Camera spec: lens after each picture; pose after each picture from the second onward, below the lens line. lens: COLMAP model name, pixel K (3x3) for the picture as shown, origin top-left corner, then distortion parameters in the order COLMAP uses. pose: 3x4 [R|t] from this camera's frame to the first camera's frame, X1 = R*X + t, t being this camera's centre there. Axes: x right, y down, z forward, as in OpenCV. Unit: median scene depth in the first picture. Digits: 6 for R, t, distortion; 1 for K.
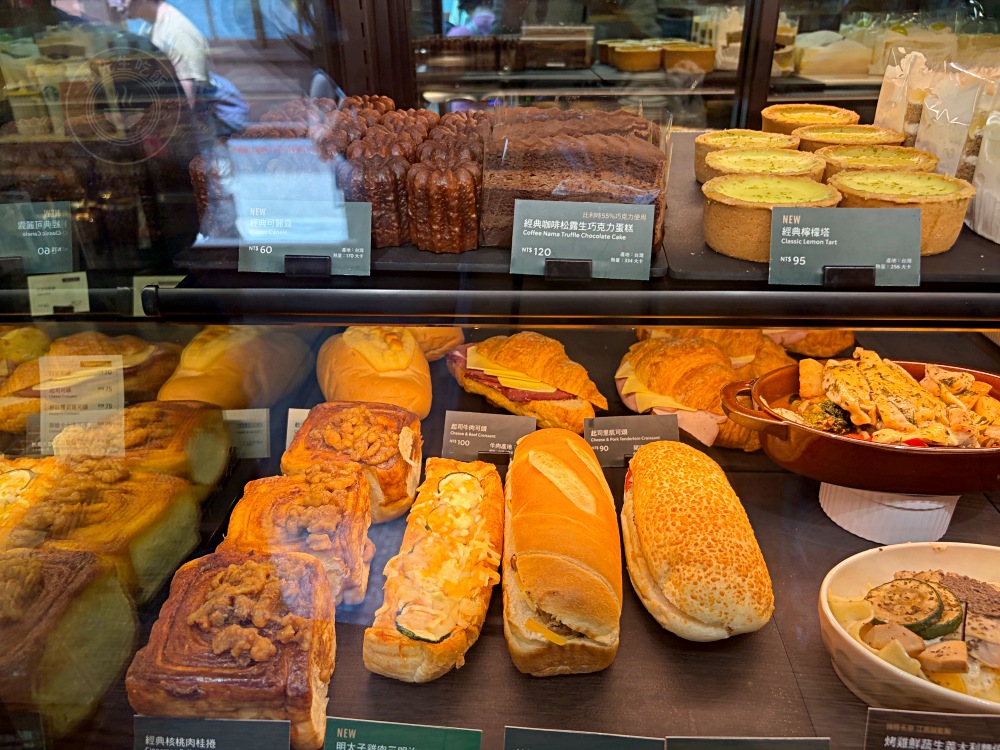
lens RADIAL K [[742.5, 0, 490.4], [0, 742.5, 379.7], [0, 0, 1]] dist [0.039094, -0.052439]
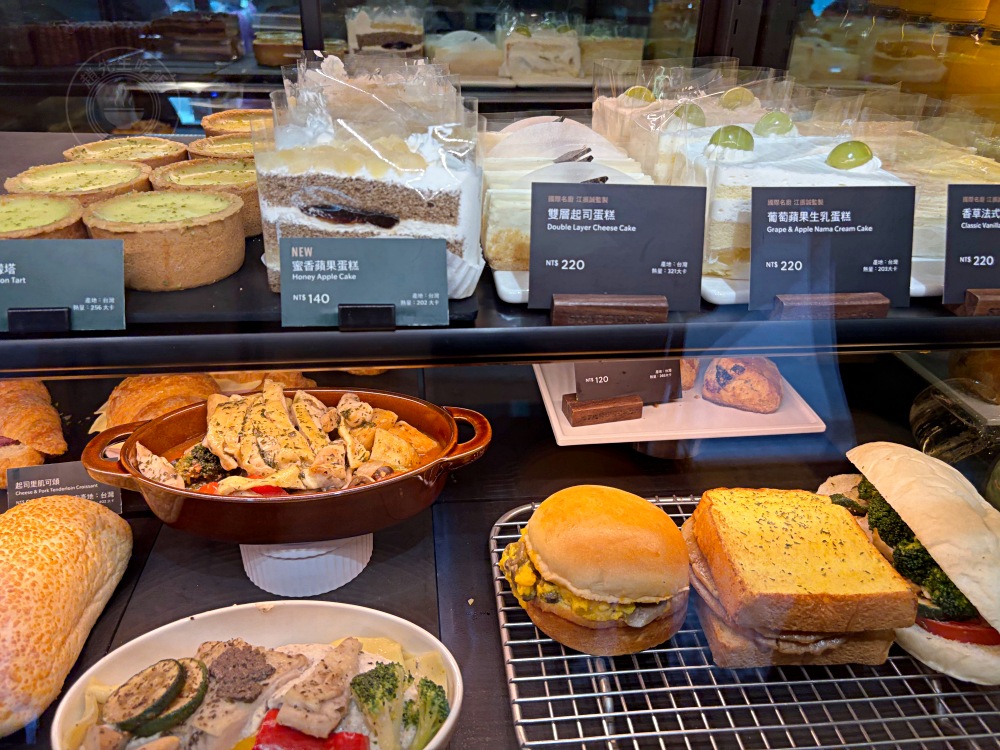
lens RADIAL K [[742.5, 0, 495.1], [0, 742.5, 376.2], [0, 0, 1]] dist [0.039094, -0.052439]
pose [[0.983227, -0.046690, 0.176309, 0.738968], [0.045573, 0.998907, 0.010384, -0.053344], [-0.176601, -0.002175, 0.984280, 0.065629]]
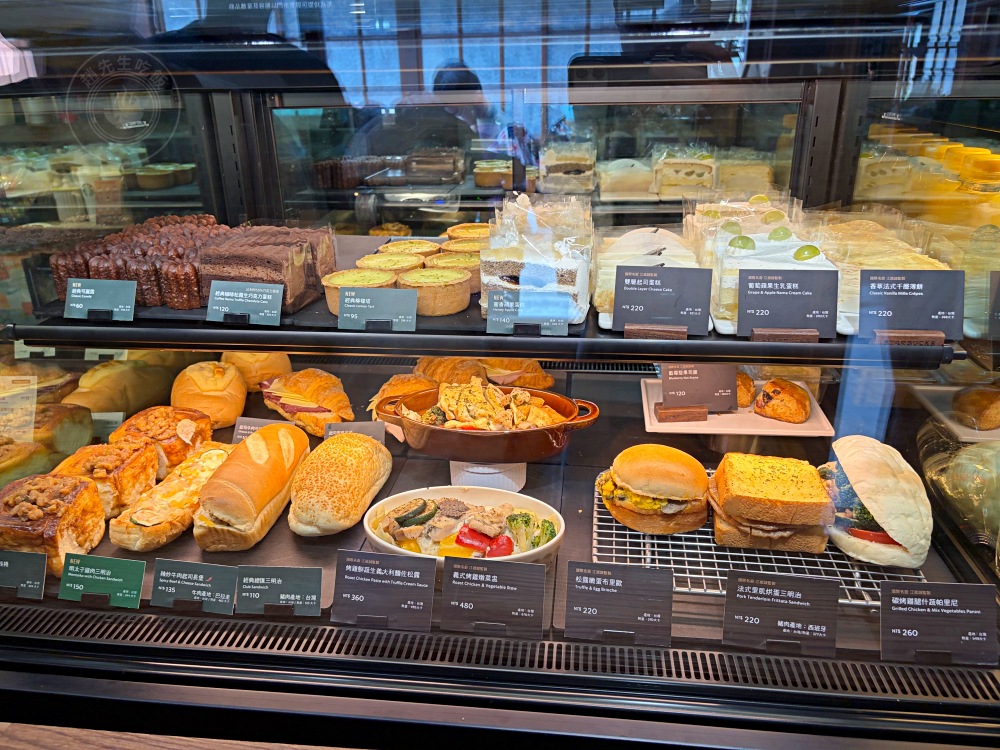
lens RADIAL K [[742.5, 0, 502.5], [0, 742.5, 376.7], [0, 0, 1]] dist [0.039094, -0.052439]
pose [[0.998322, 0.021273, -0.053865, 0.780908], [-0.026979, 0.993836, -0.107526, 0.154149], [0.051246, 0.108799, 0.992742, -0.684375]]
